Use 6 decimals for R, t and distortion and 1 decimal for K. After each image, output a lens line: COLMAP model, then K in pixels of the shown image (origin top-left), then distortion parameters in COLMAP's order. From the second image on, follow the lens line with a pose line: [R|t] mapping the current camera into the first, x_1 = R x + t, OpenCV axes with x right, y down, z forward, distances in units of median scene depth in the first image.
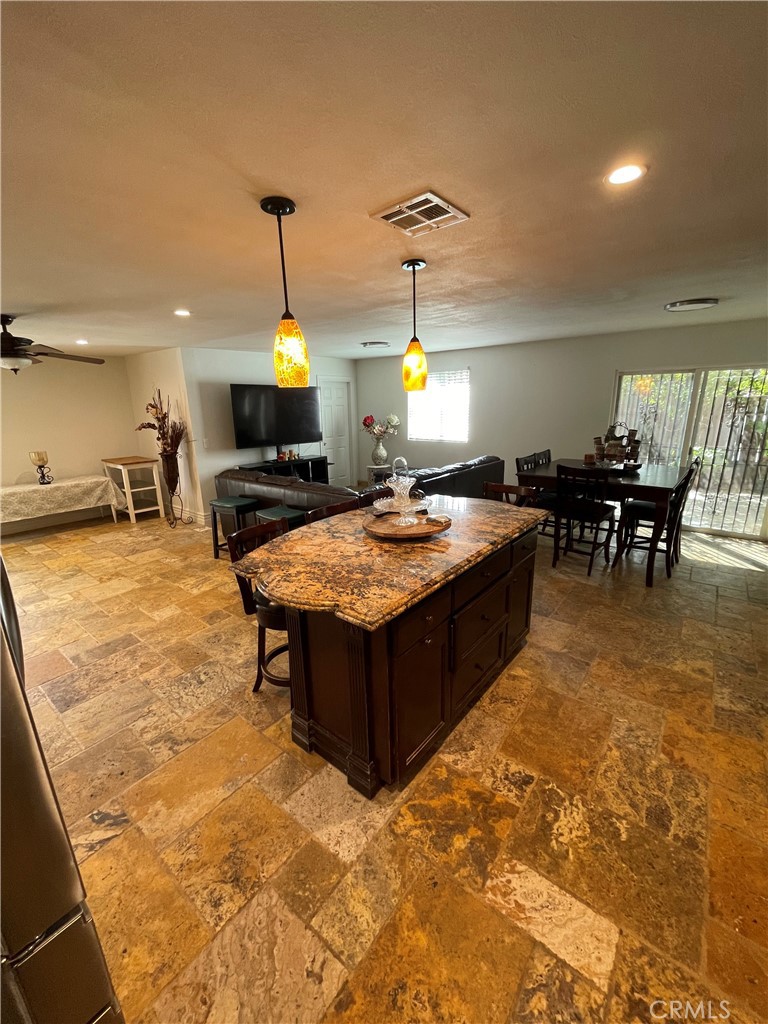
lens RADIAL K [[414.2, 0, 384.4], [0, 414.2, 512.7], [0, 0, 1]] dist [-0.003020, 0.000026]
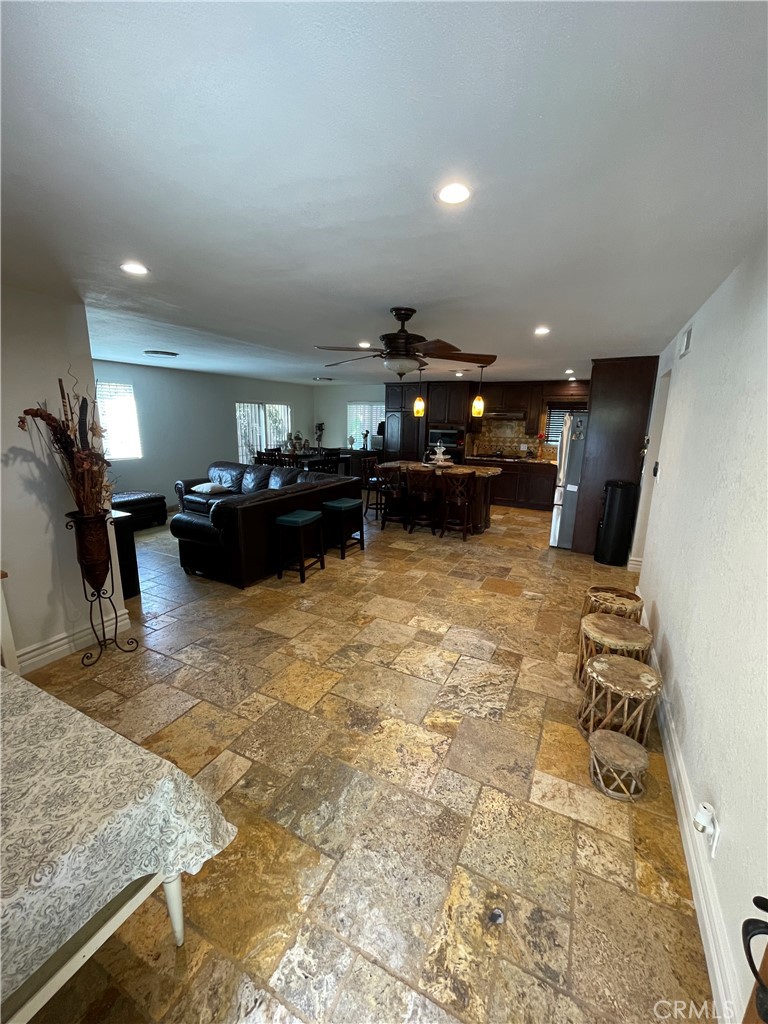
lens RADIAL K [[414.2, 0, 385.4], [0, 414.2, 511.8], [0, 0, 1]] dist [-0.003020, 0.000026]
pose [[-0.199537, -0.201027, 0.959048, -3.192401], [0.241257, 0.938523, 0.246920, -0.546899], [-0.949726, 0.280647, -0.138771, 2.232953]]
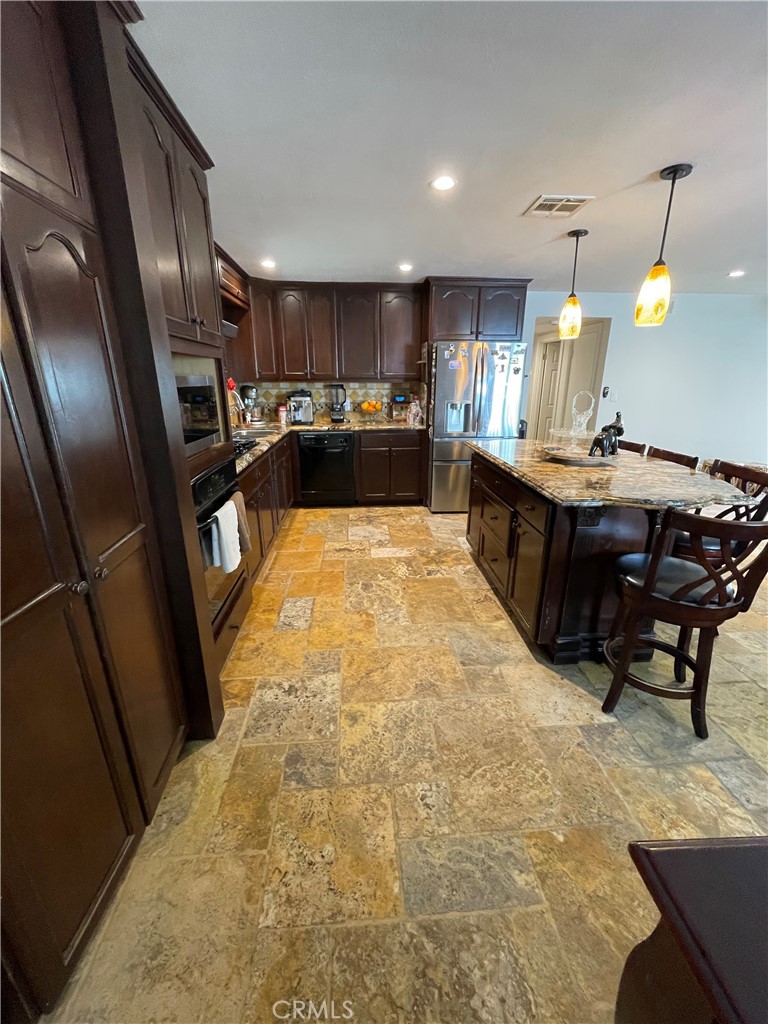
lens RADIAL K [[414.2, 0, 386.7], [0, 414.2, 512.1], [0, 0, 1]] dist [-0.003020, 0.000026]
pose [[-0.735086, 0.226147, -0.639144, 1.485979], [-0.163531, 0.855750, 0.490867, -0.380781], [0.657956, 0.465349, -0.592068, 1.746539]]
